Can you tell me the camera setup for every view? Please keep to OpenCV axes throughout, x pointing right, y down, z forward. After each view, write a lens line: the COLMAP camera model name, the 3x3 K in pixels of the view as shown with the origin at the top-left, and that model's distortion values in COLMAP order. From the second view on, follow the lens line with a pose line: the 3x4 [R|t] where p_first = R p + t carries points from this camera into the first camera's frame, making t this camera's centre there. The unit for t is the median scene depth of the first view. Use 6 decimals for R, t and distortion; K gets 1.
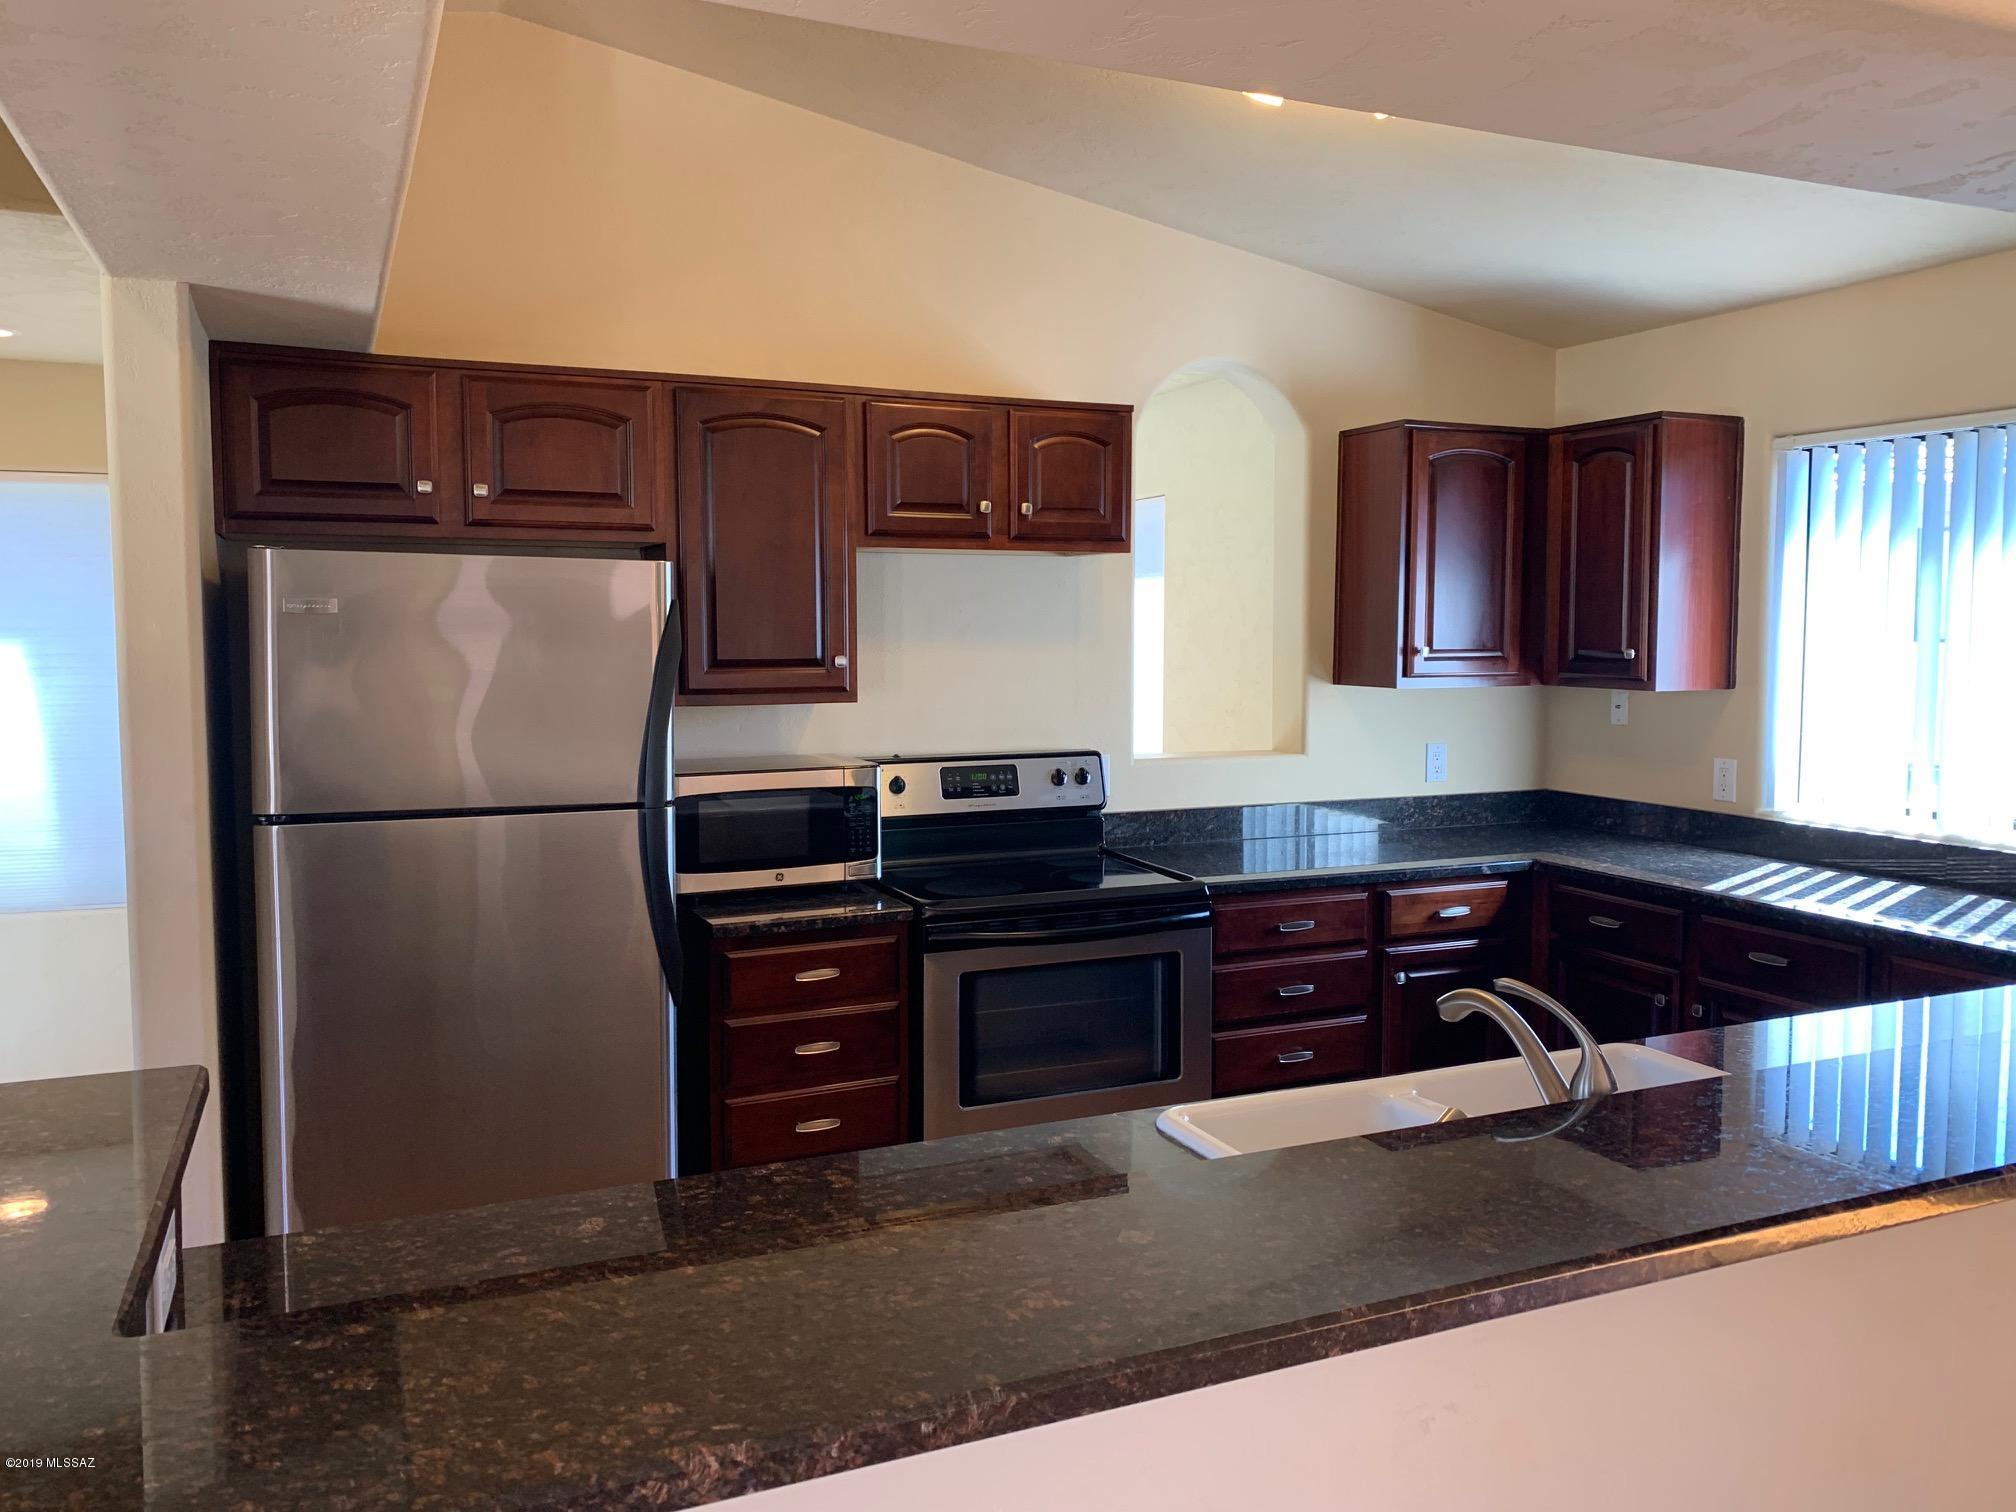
lens RADIAL K [[1533.9, 0, 1005.7], [0, 1533.9, 747.1], [0, 0, 1]] dist [0.006972, -0.000531]
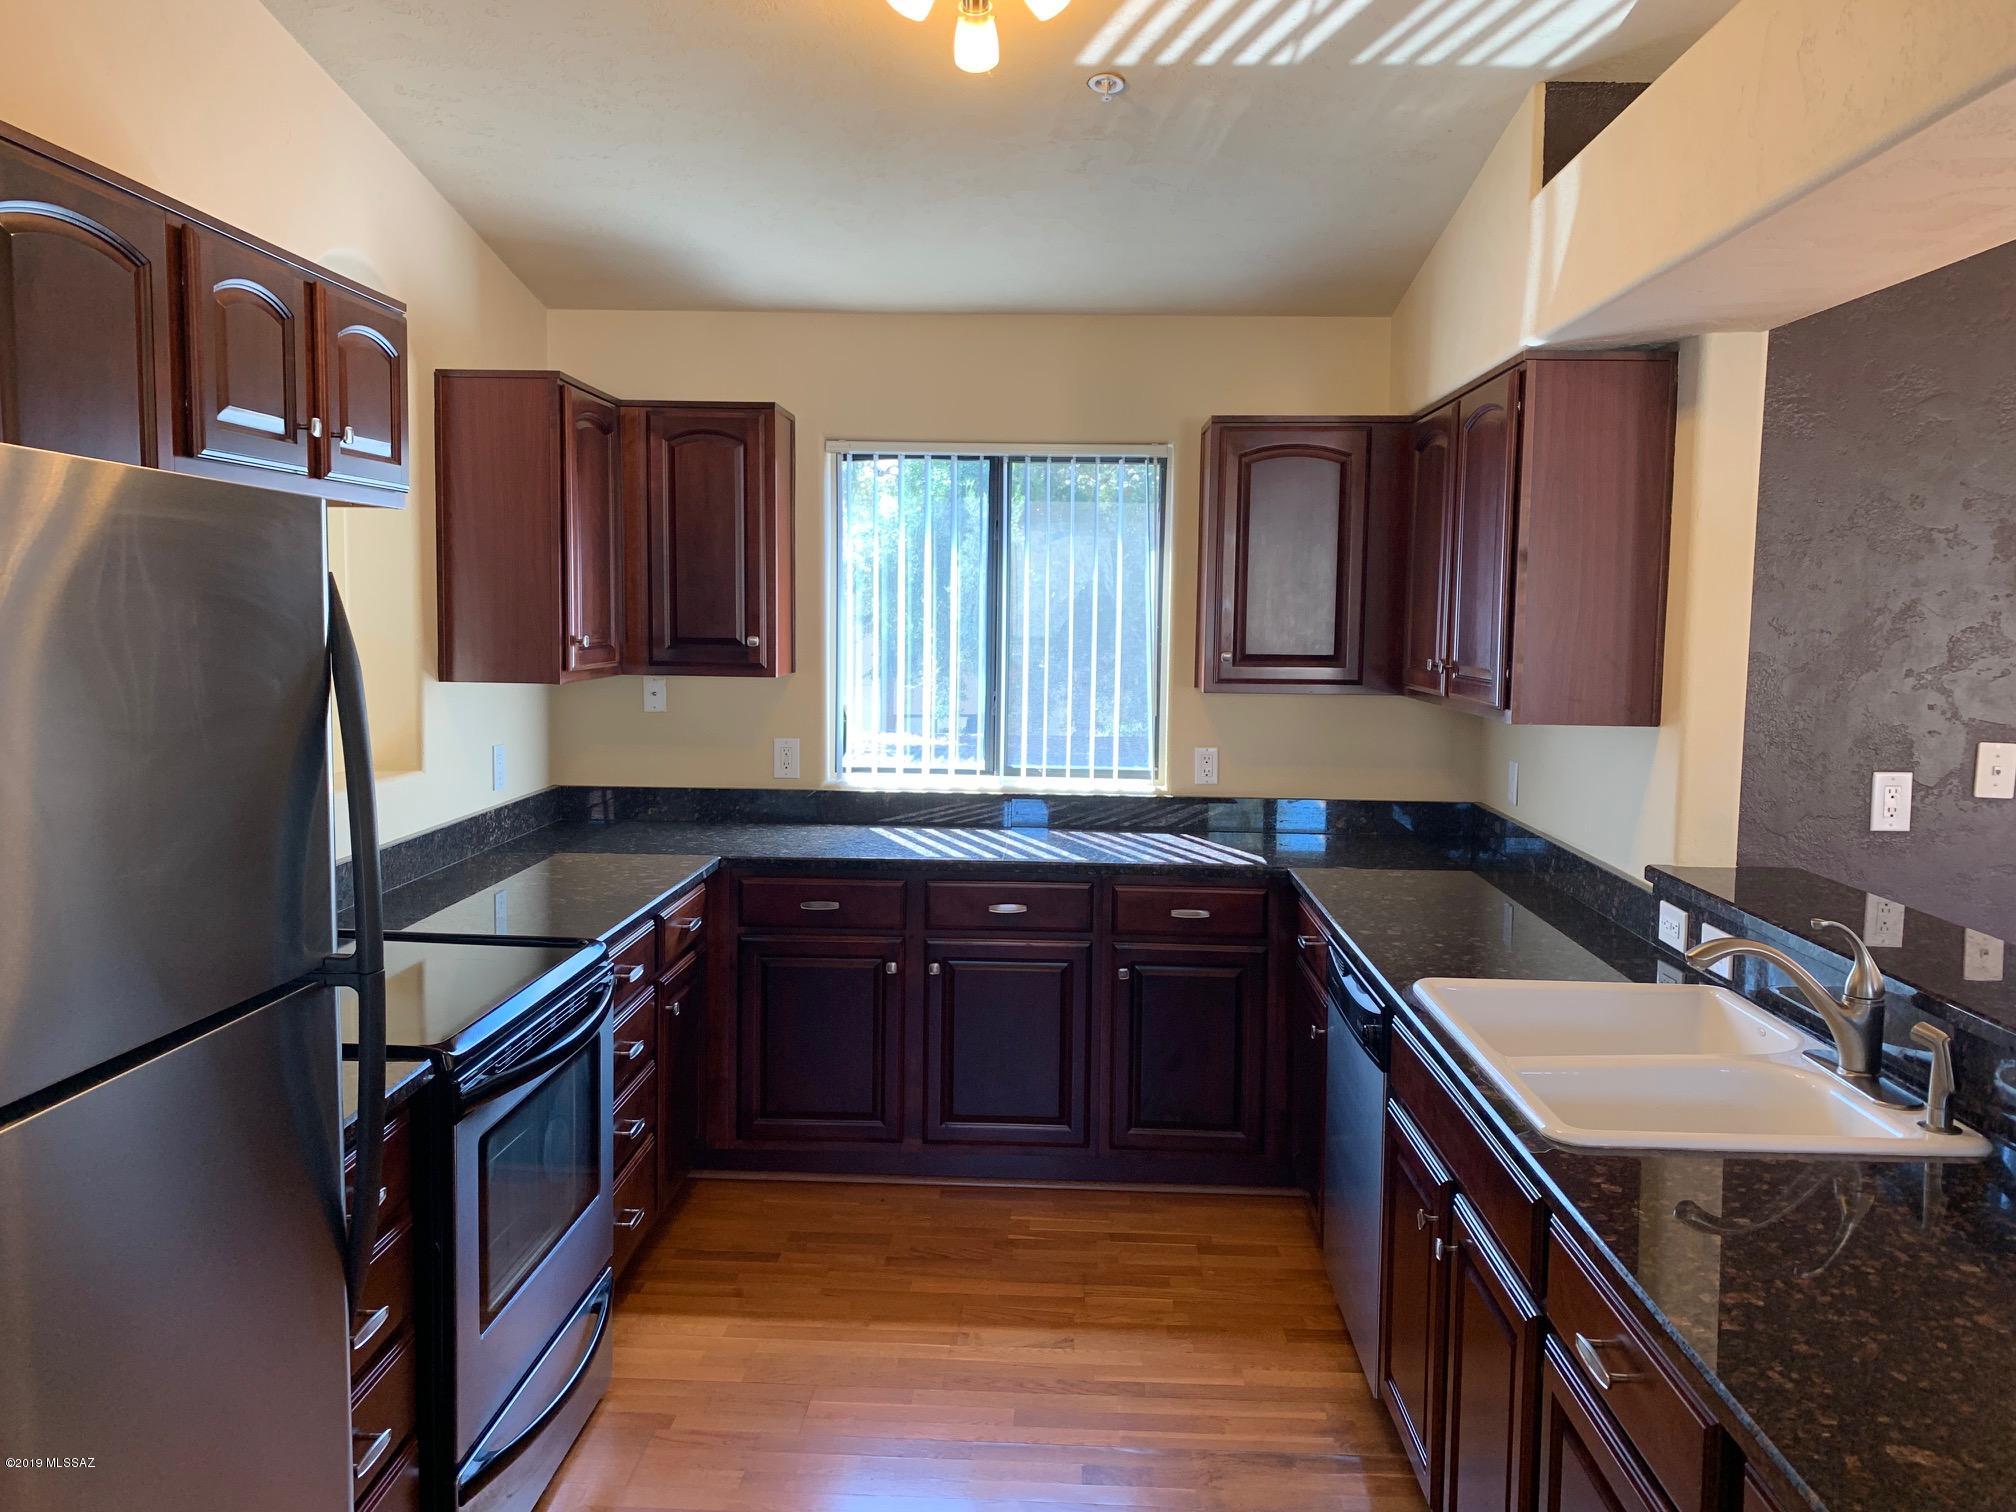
lens RADIAL K [[1533.9, 0, 1012.8], [0, 1533.9, 749.6], [0, 0, 1]] dist [0.006972, -0.000531]
pose [[0.428263, -0.076137, 0.900441, -0.416666], [0.055517, 0.996779, 0.057878, -0.037277], [-0.901947, 0.025203, 0.431110, 0.401111]]
